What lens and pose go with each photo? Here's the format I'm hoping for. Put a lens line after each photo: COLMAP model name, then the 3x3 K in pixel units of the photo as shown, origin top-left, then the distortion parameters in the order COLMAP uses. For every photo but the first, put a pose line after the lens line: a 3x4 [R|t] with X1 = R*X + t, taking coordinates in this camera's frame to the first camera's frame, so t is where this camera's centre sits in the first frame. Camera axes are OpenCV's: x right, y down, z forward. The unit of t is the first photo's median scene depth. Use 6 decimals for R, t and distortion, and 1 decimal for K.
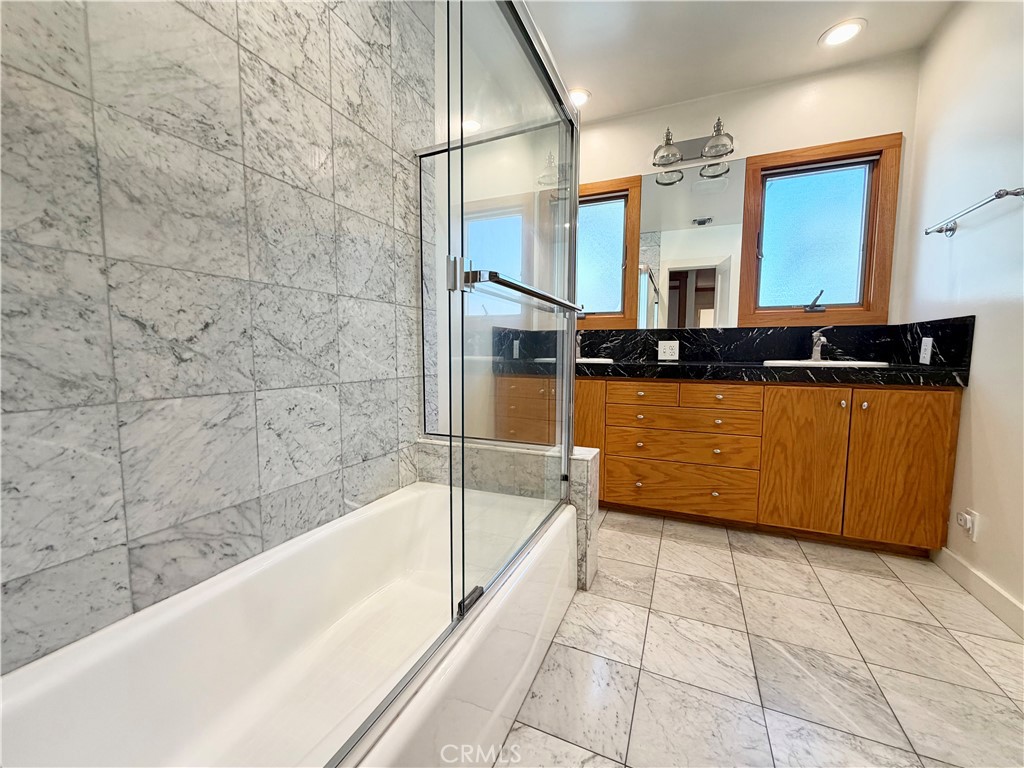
lens RADIAL K [[407.7, 0, 508.7], [0, 407.7, 383.4], [0, 0, 1]] dist [0.000753, 0.000070]
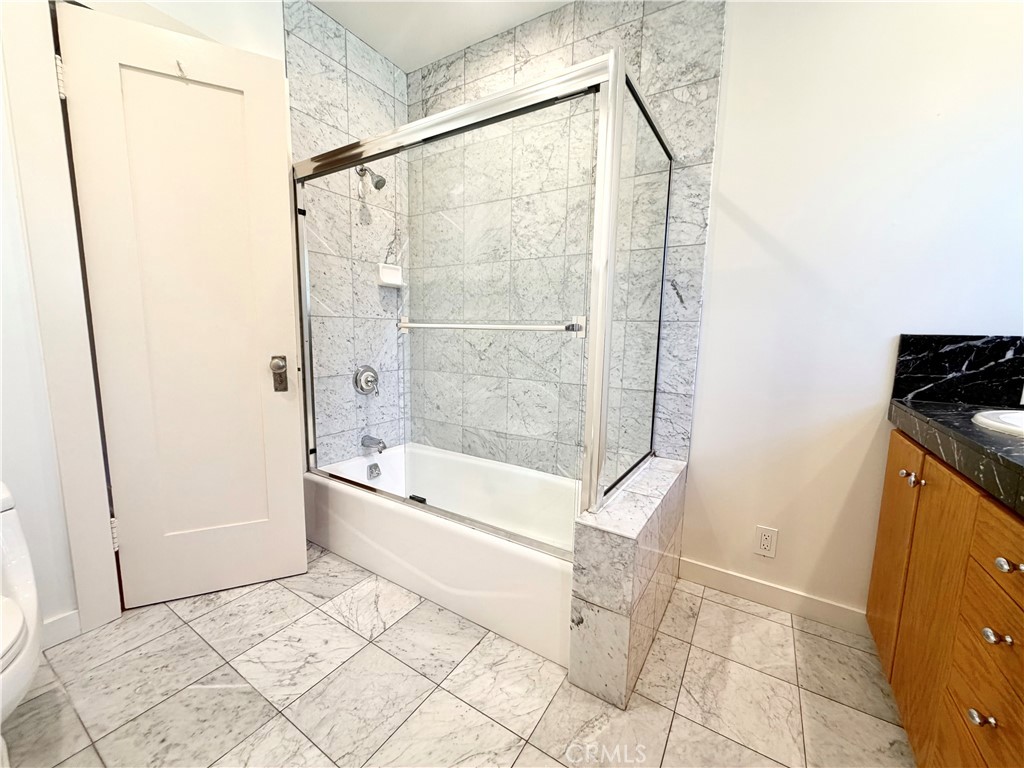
lens RADIAL K [[407.7, 0, 509.7], [0, 407.7, 385.8], [0, 0, 1]] dist [0.000753, 0.000070]
pose [[-0.142646, 0.120554, -0.982405, 0.781287], [-0.103211, 0.985332, 0.135900, -0.127792], [0.984378, 0.120780, -0.128111, 0.783554]]
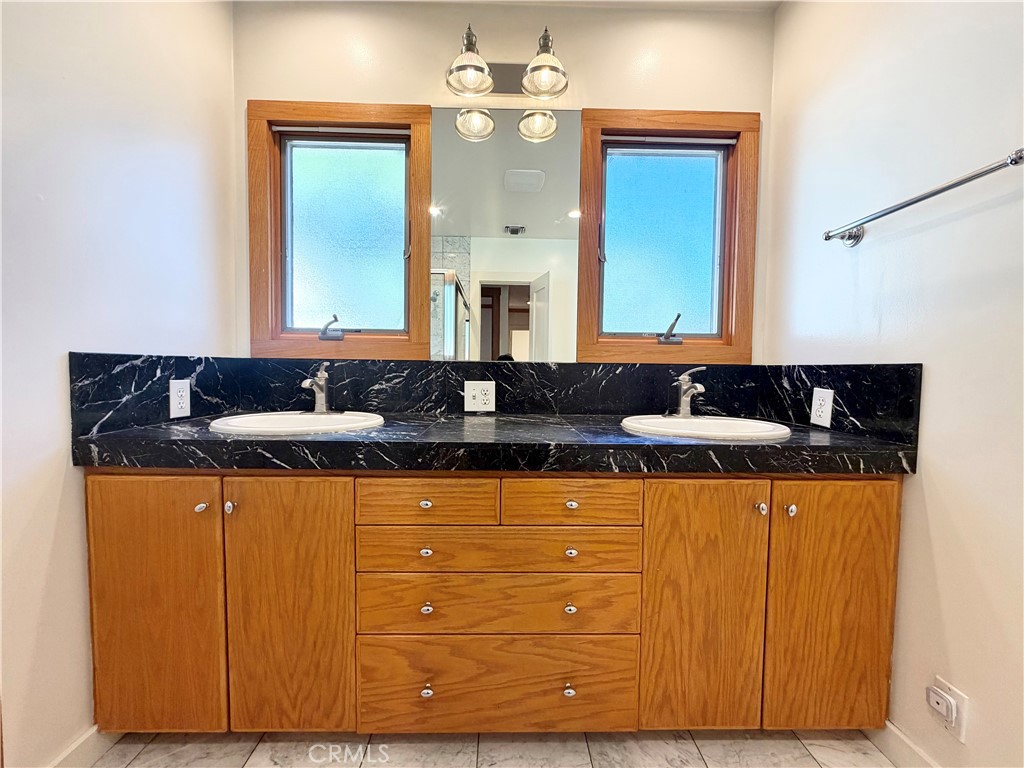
lens RADIAL K [[407.7, 0, 510.6], [0, 407.7, 385.8], [0, 0, 1]] dist [0.000753, 0.000070]
pose [[0.905069, -0.011813, 0.425101, 0.251300], [0.025937, 0.999287, -0.027453, -0.115458], [-0.424474, 0.035873, 0.904729, 0.616114]]
